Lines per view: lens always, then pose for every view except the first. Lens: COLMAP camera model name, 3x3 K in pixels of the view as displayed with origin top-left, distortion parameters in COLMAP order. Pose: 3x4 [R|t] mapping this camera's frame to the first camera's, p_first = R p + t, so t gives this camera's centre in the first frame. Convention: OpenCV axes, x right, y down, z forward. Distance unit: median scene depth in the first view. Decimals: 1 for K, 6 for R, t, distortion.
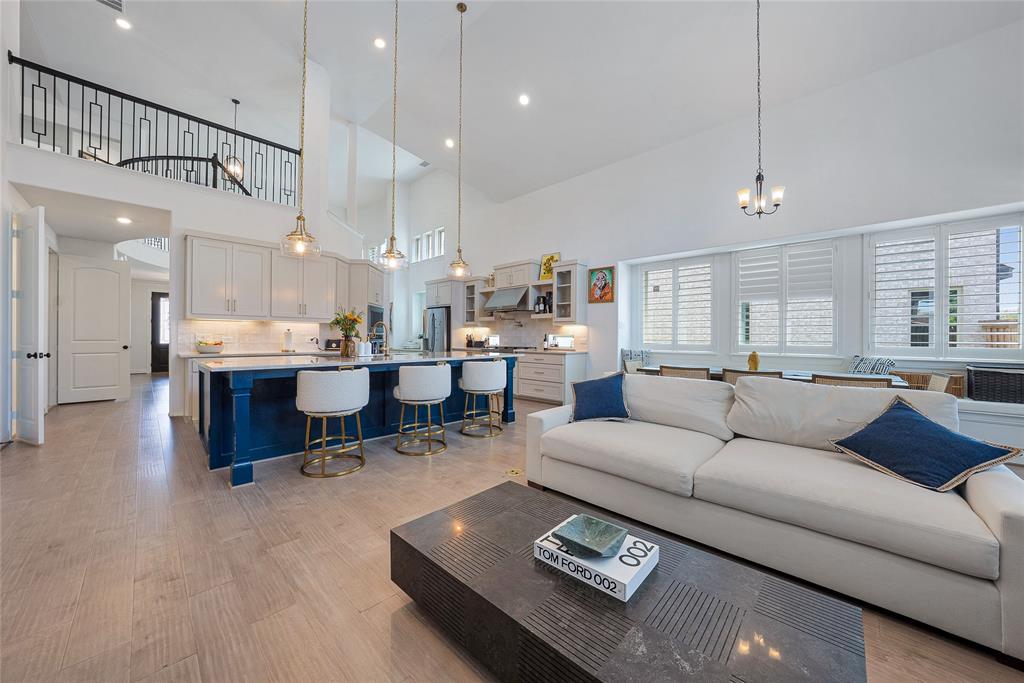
lens RADIAL K [[358.9, 0, 513.8], [0, 358.9, 336.6], [0, 0, 1]] dist [-0.015078, 0.000120]
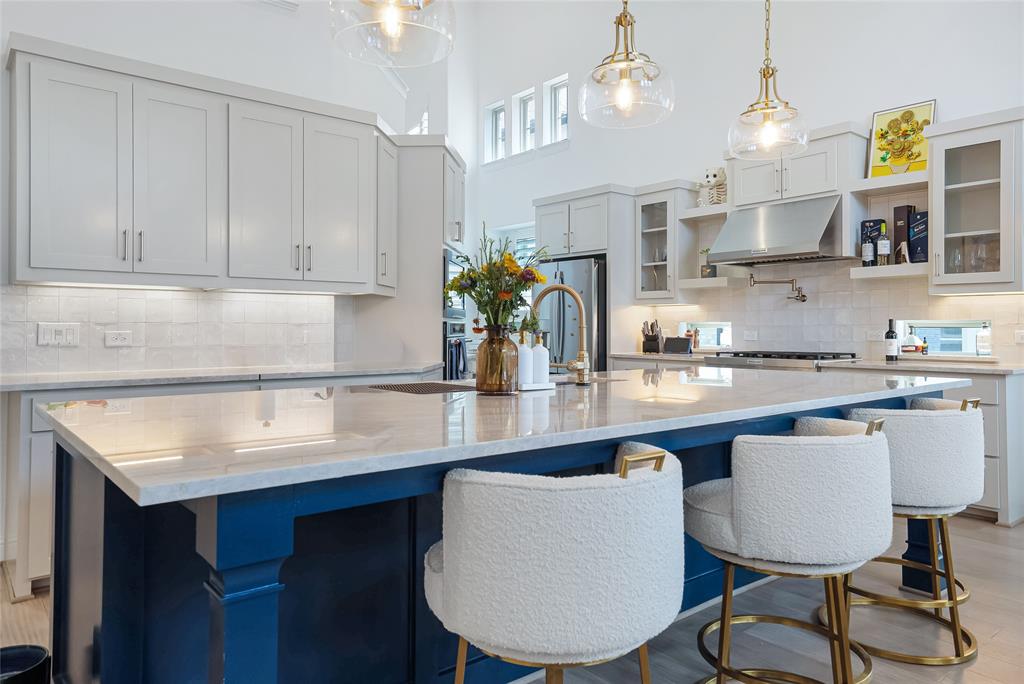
lens RADIAL K [[686.1, 0, 520.9], [0, 686.1, 325.2], [0, 0, 1]] dist [0.030475, 0.001415]
pose [[0.993042, -0.006361, -0.117591, -0.212944], [0.006165, 0.999979, -0.002036, -0.001495], [0.117601, 0.001297, 0.993060, 0.227527]]
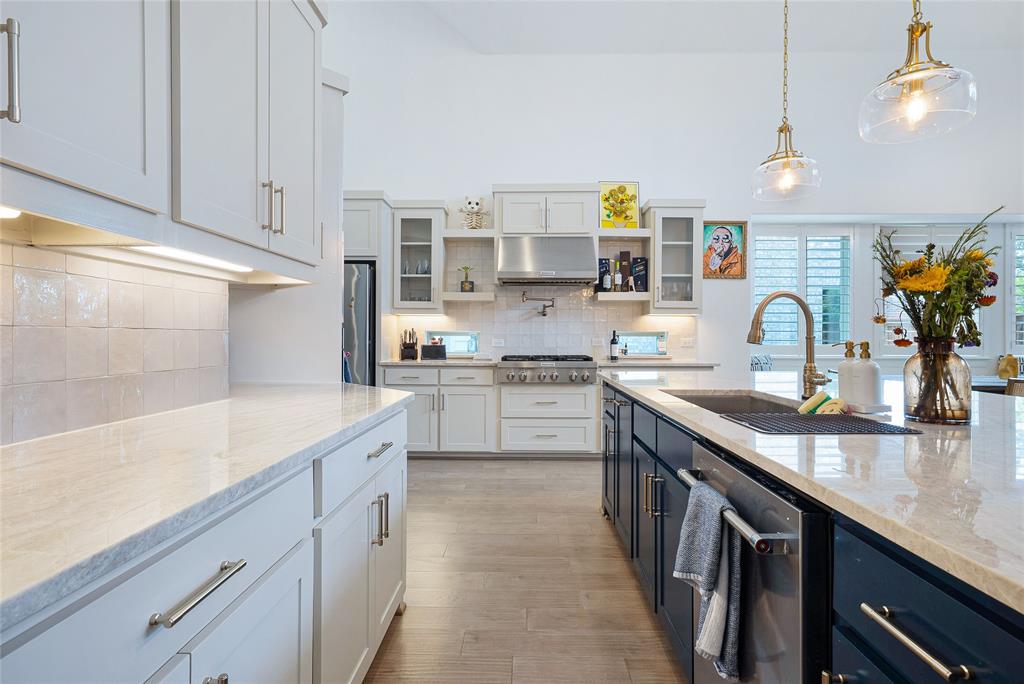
lens RADIAL K [[514.6, 0, 517.5], [0, 514.6, 333.8], [0, 0, 1]] dist [-0.000015, -0.000249]
pose [[0.742248, -0.001399, 0.670123, -0.530643], [-0.000395, 0.999997, 0.002525, -0.003848], [-0.670125, -0.002139, 0.742245, 0.528090]]
